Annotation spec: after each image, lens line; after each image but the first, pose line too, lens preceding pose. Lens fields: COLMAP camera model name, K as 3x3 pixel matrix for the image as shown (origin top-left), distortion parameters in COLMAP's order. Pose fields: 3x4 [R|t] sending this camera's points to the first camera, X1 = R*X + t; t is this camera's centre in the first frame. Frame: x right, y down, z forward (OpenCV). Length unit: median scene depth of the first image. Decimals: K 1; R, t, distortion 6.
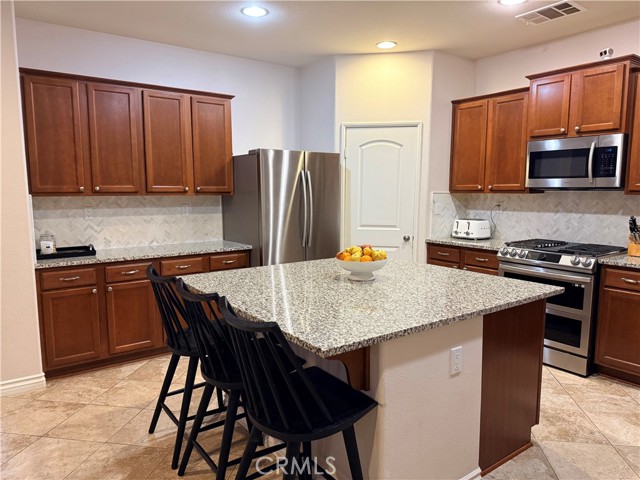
lens RADIAL K [[452.4, 0, 320.0], [0, 452.4, 240.0], [0, 0, 1]] dist [0.075257, -0.080764]
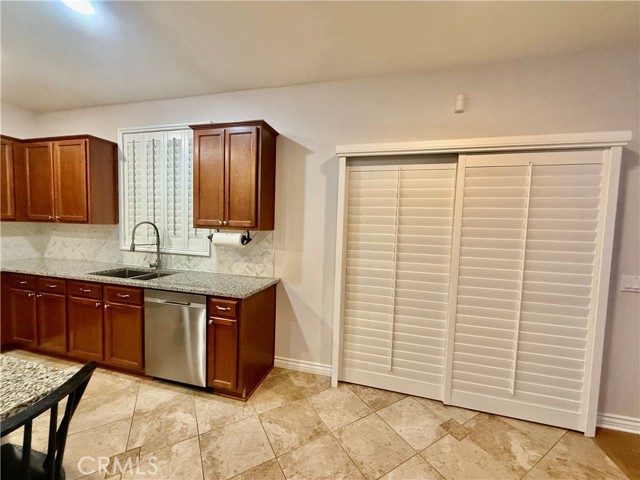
lens RADIAL K [[254.8, 0, 320.0], [0, 254.8, 240.0], [0, 0, 1]] dist [-0.001344, -0.000080]
pose [[-0.630346, -0.065683, 0.773530, -0.302877], [0.057715, 0.989692, 0.131070, -0.043160], [-0.774166, 0.127264, -0.620057, 0.351691]]
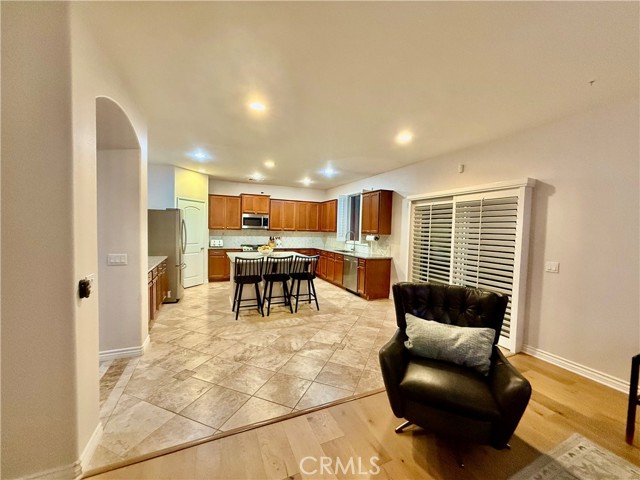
lens RADIAL K [[254.8, 0, 320.0], [0, 254.8, 240.0], [0, 0, 1]] dist [-0.001344, -0.000080]
pose [[0.214433, -0.036891, 0.976042, -1.180450], [0.087984, 0.995954, 0.018314, -0.020322], [-0.972768, 0.081949, 0.216811, 0.115340]]
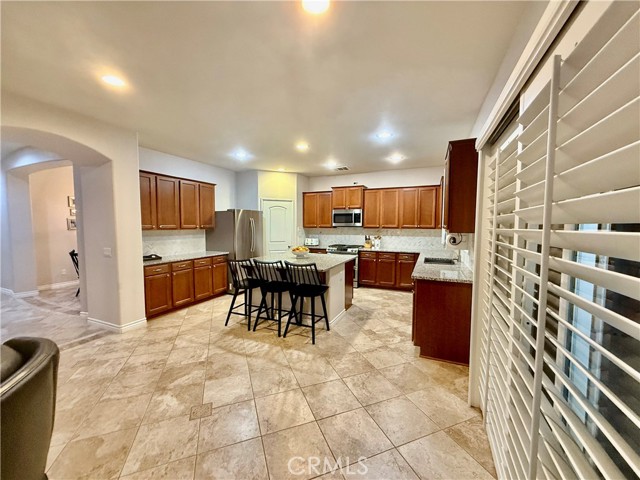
lens RADIAL K [[254.8, 0, 320.0], [0, 254.8, 240.0], [0, 0, 1]] dist [-0.001344, -0.000080]
pose [[0.865528, -0.027672, 0.500096, -0.417908], [0.055539, 0.997618, -0.040921, 0.031634], [-0.497772, 0.063193, 0.865003, -0.320094]]
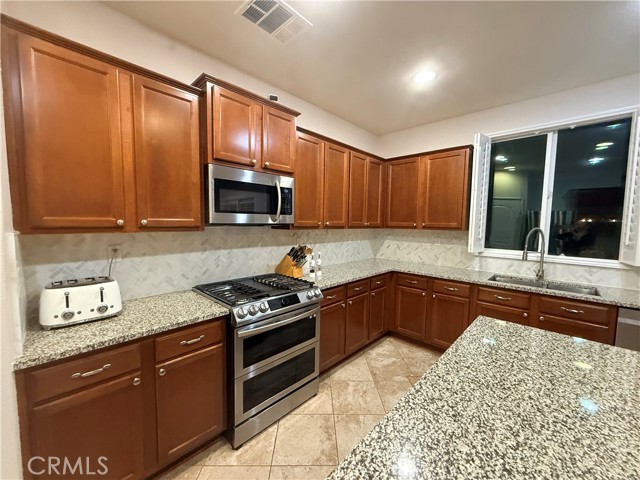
lens RADIAL K [[254.8, 0, 320.0], [0, 254.8, 240.0], [0, 0, 1]] dist [-0.001344, -0.000080]
pose [[-0.180815, -0.074658, 0.980679, -0.004678], [0.097378, 0.990856, 0.093387, -0.113246], [-0.978685, 0.112382, -0.171892, 0.930187]]
